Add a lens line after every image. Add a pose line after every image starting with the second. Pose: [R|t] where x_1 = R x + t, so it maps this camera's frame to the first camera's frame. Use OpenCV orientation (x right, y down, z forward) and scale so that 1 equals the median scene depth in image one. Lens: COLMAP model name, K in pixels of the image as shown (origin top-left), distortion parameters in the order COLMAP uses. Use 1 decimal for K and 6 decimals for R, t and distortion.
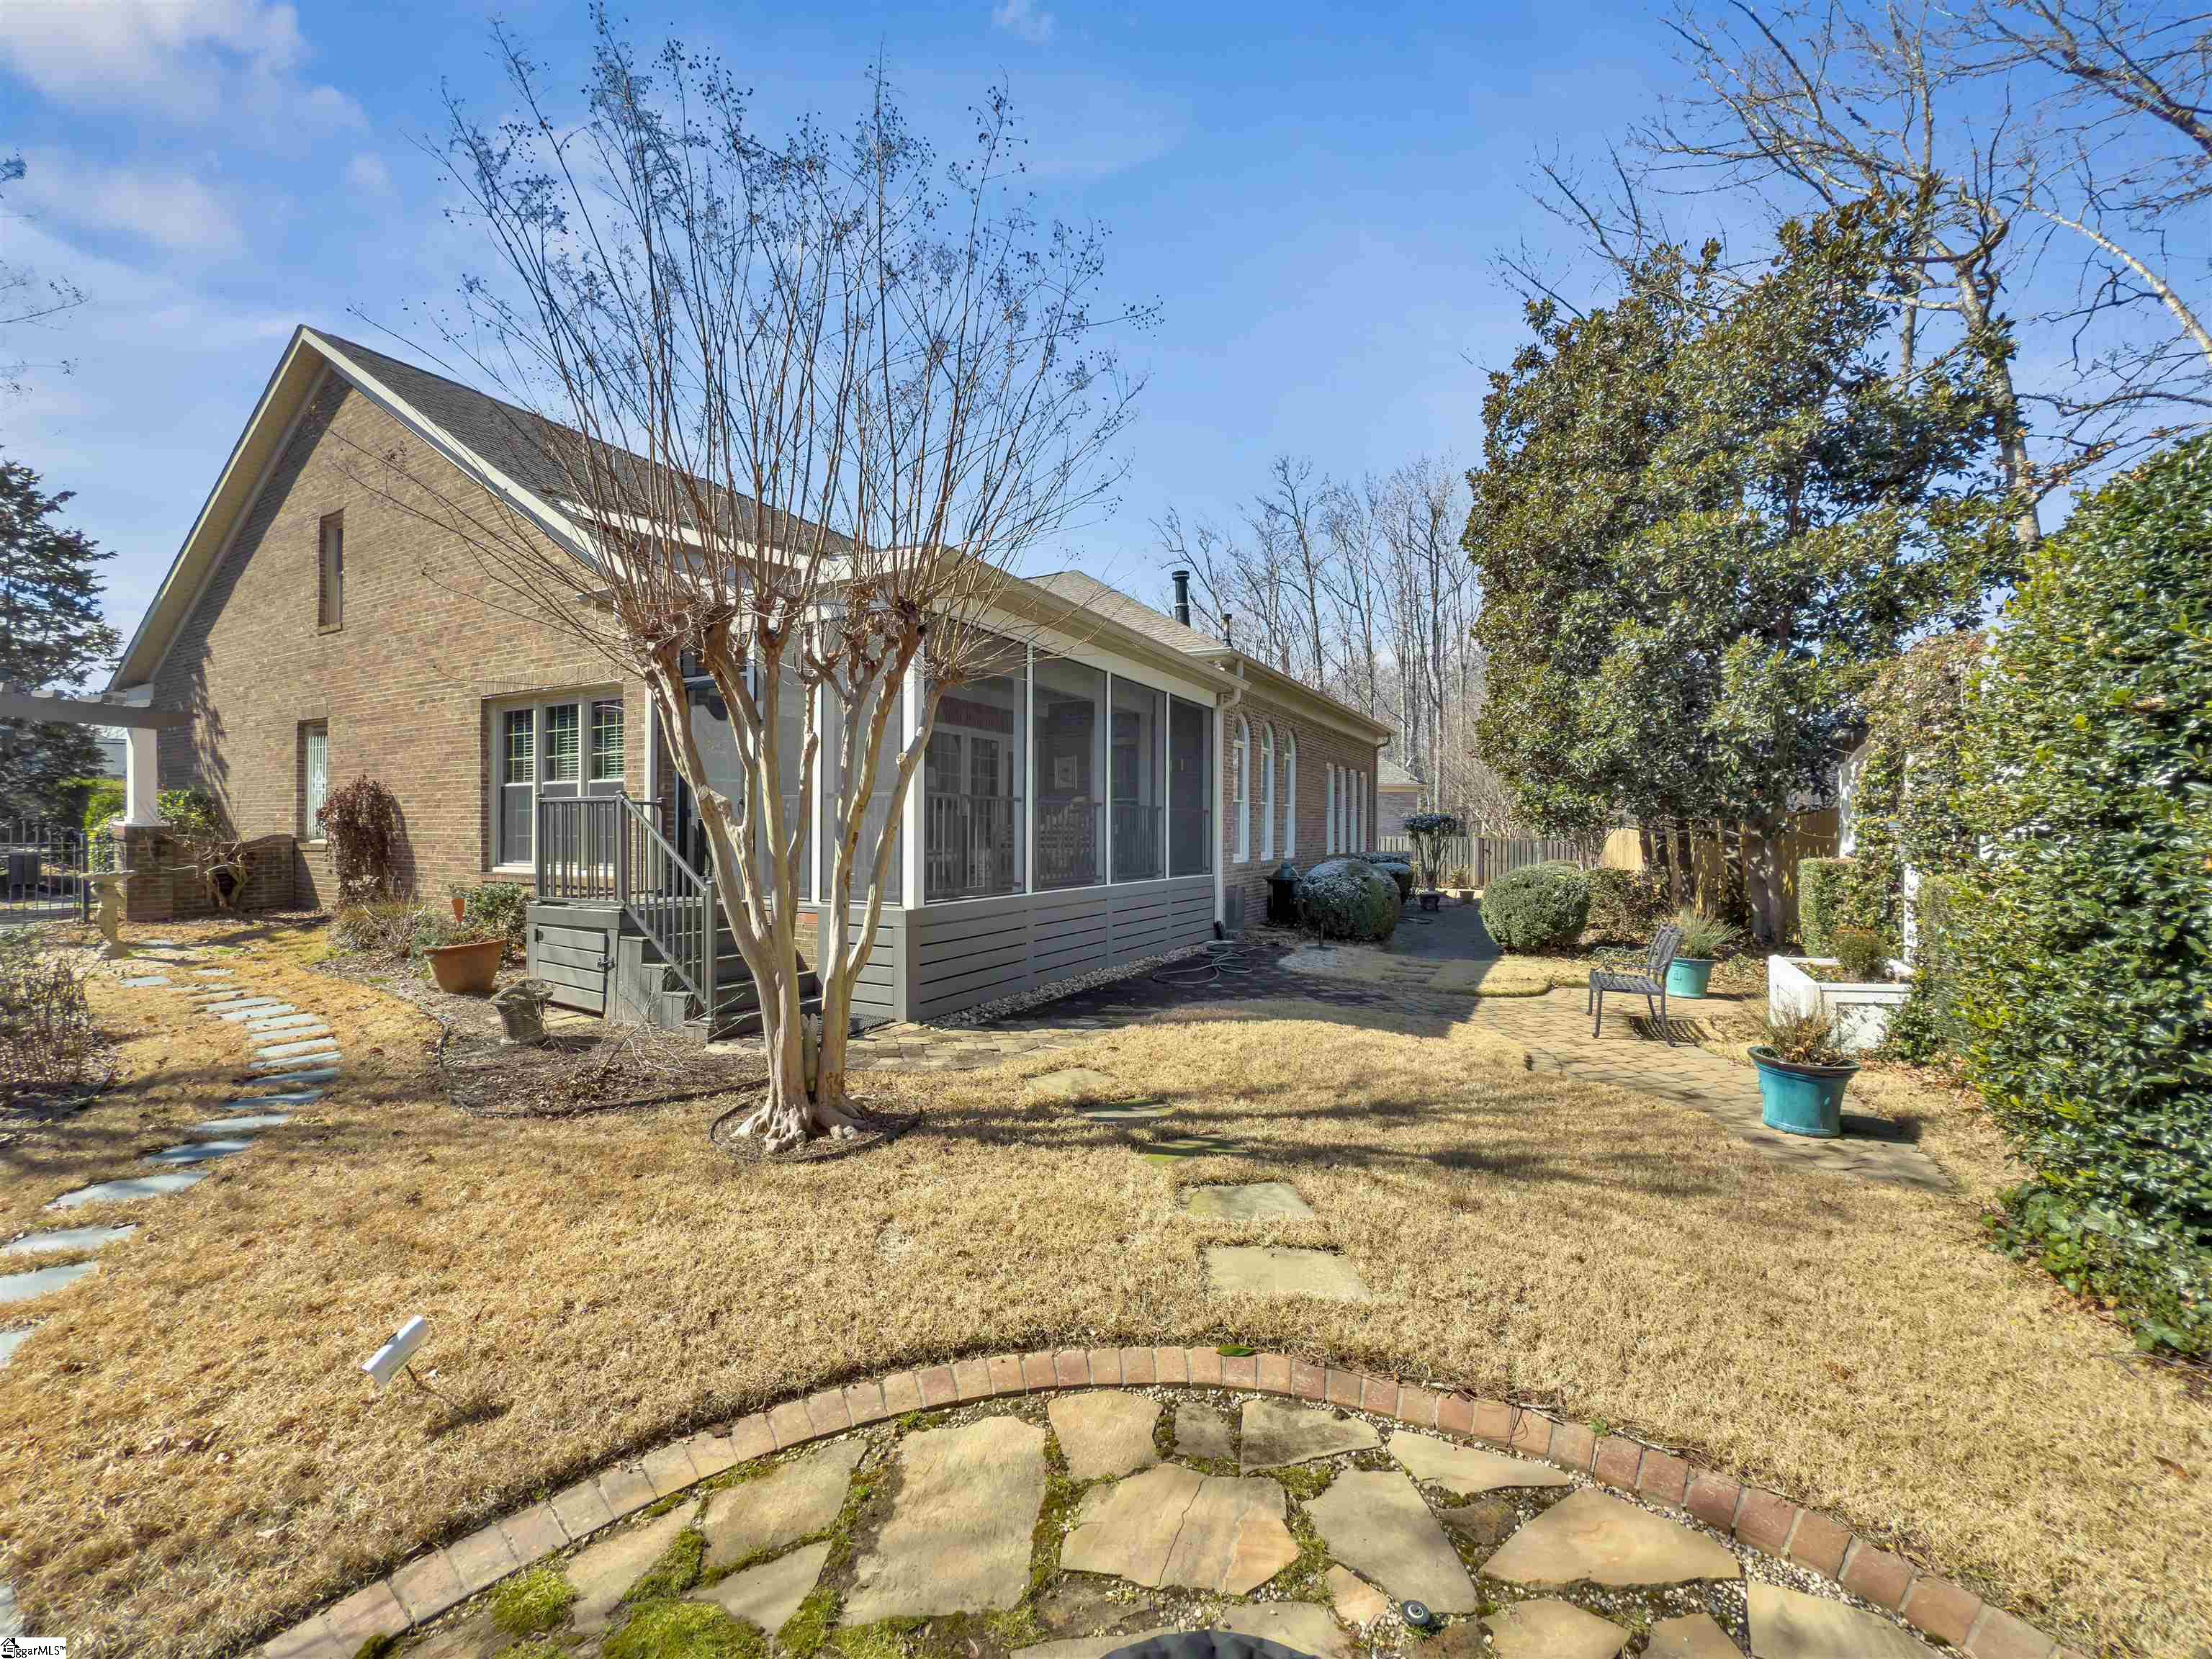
lens RADIAL K [[885.2, 0, 1100.8], [0, 885.2, 819.6], [0, 0, 1]] dist [-0.001459, 0.000296]
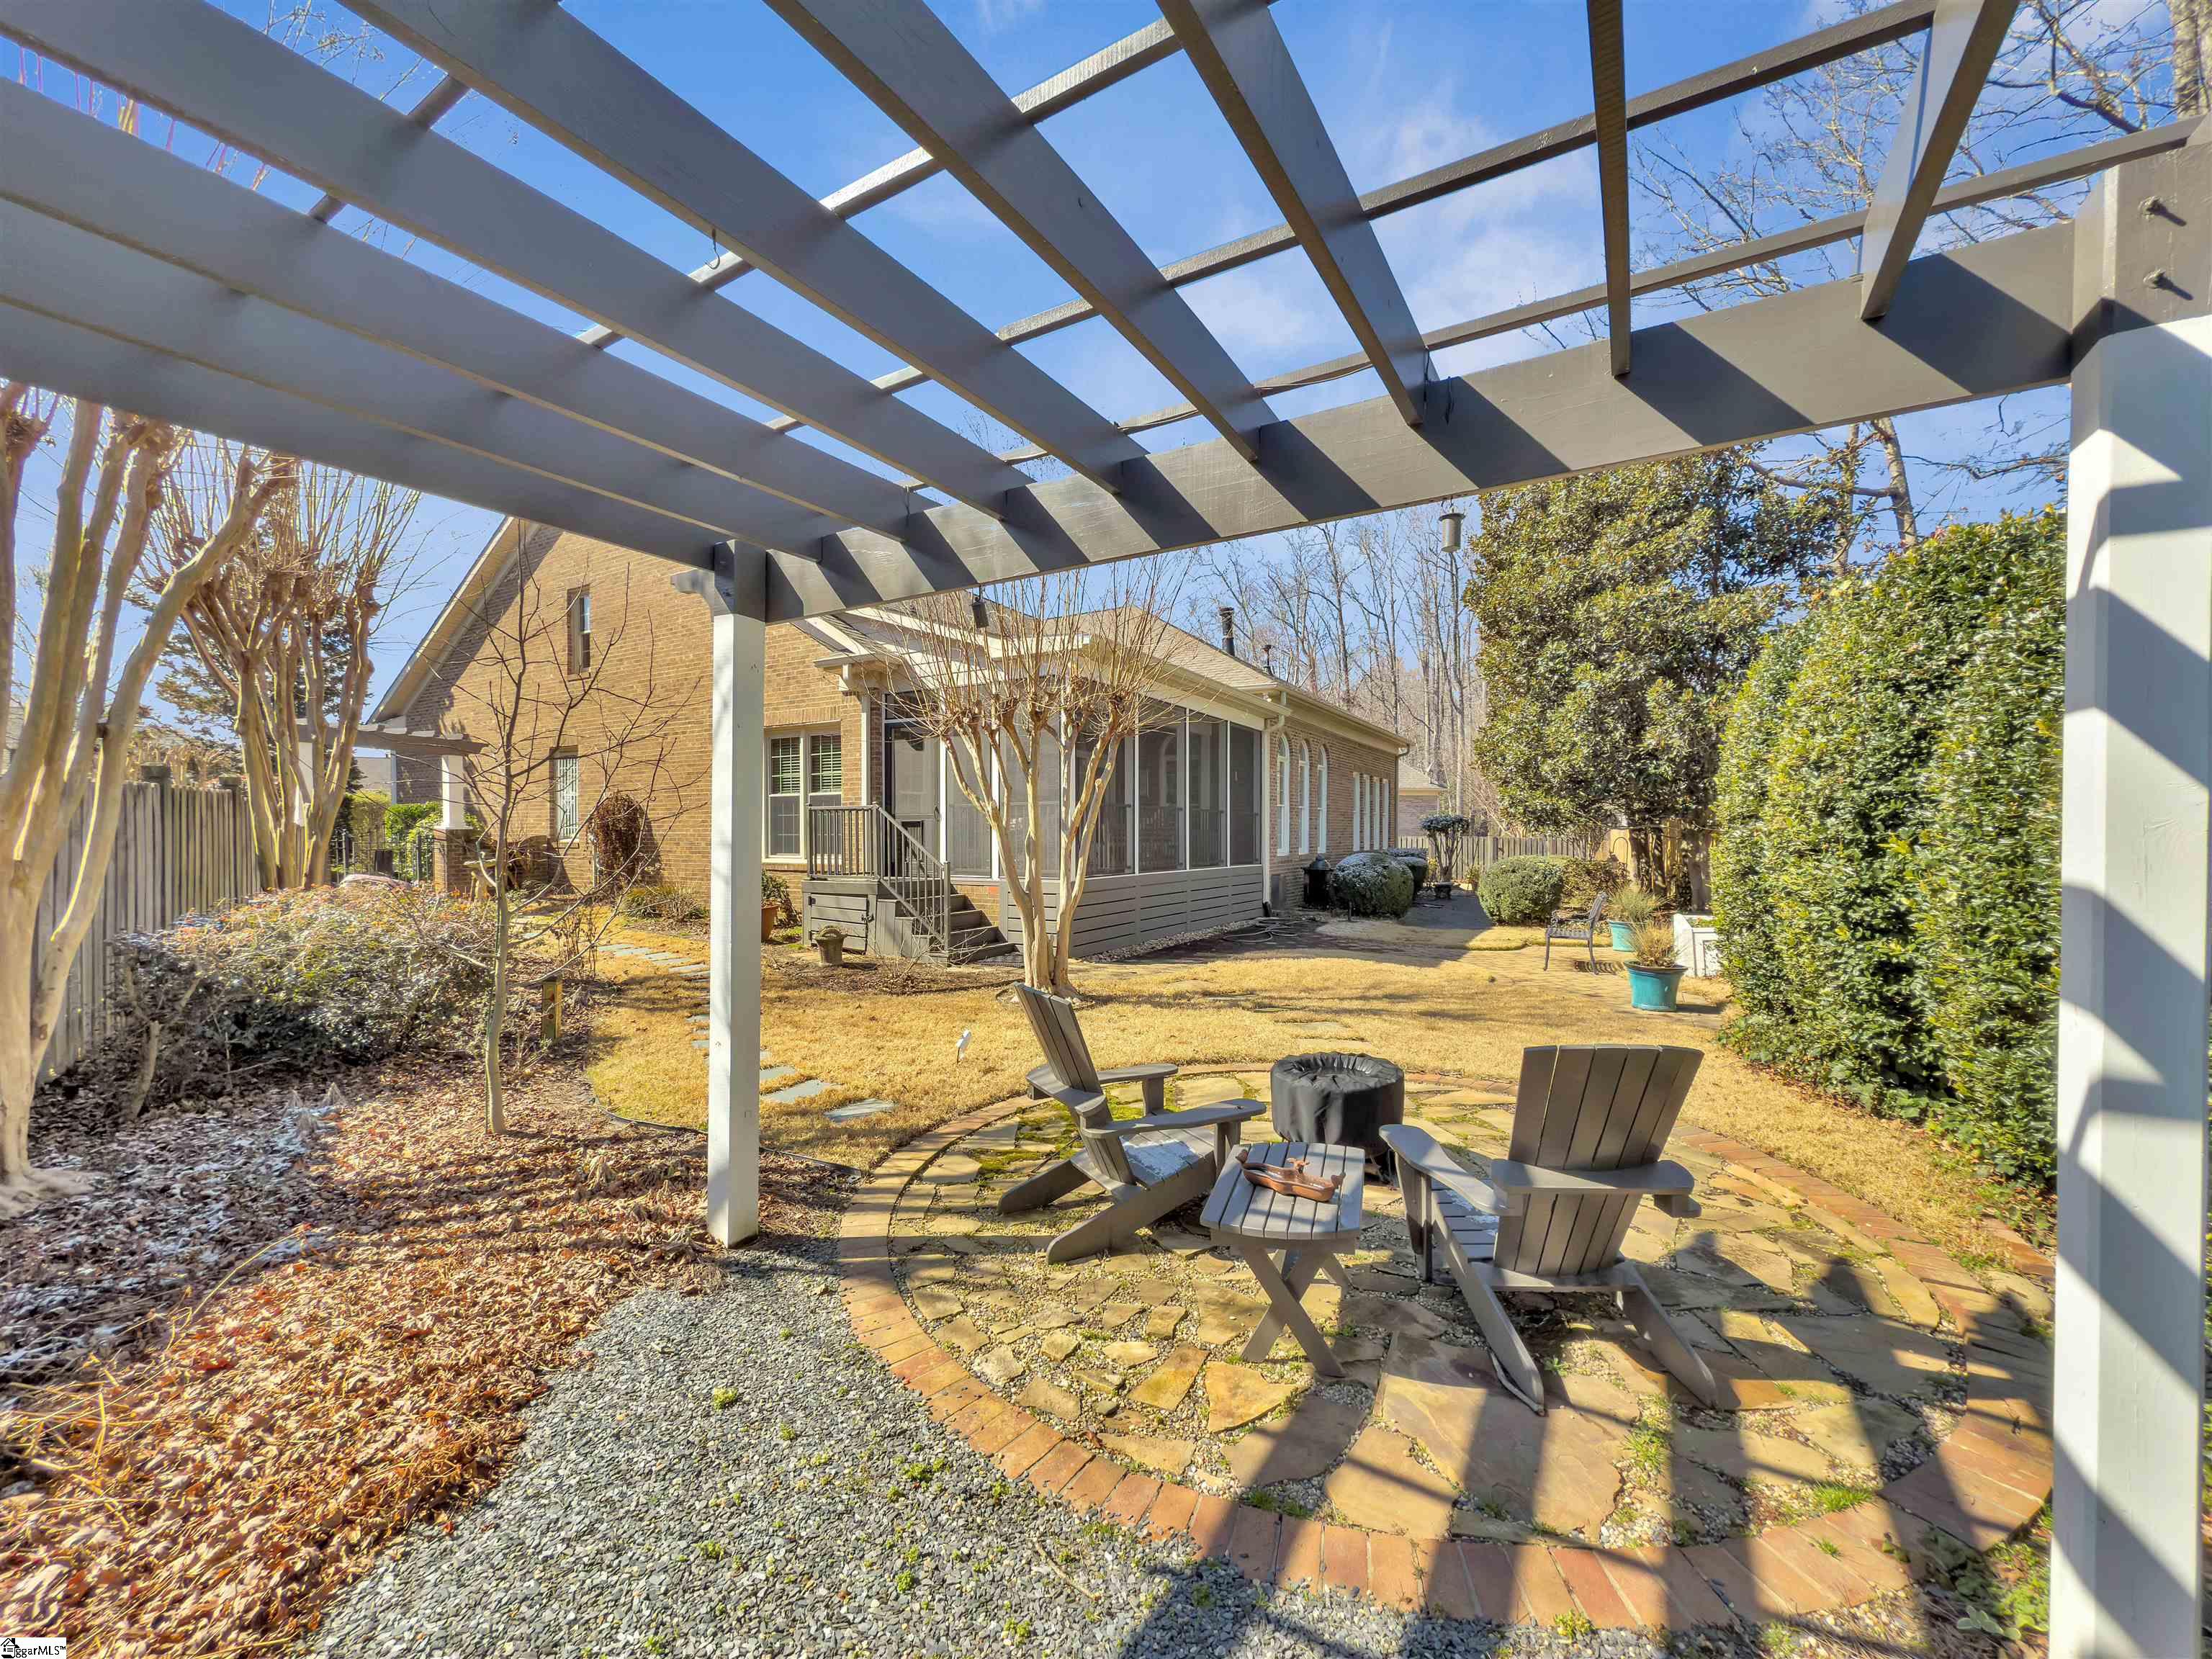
lens RADIAL K [[885.2, 0, 1106.9], [0, 885.2, 840.1], [0, 0, 1]] dist [-0.001459, 0.000296]
pose [[0.999791, -0.005090, -0.019806, -0.071315], [0.005461, 0.999810, 0.018717, 0.003500], [0.019707, -0.018821, 0.999629, -0.266419]]
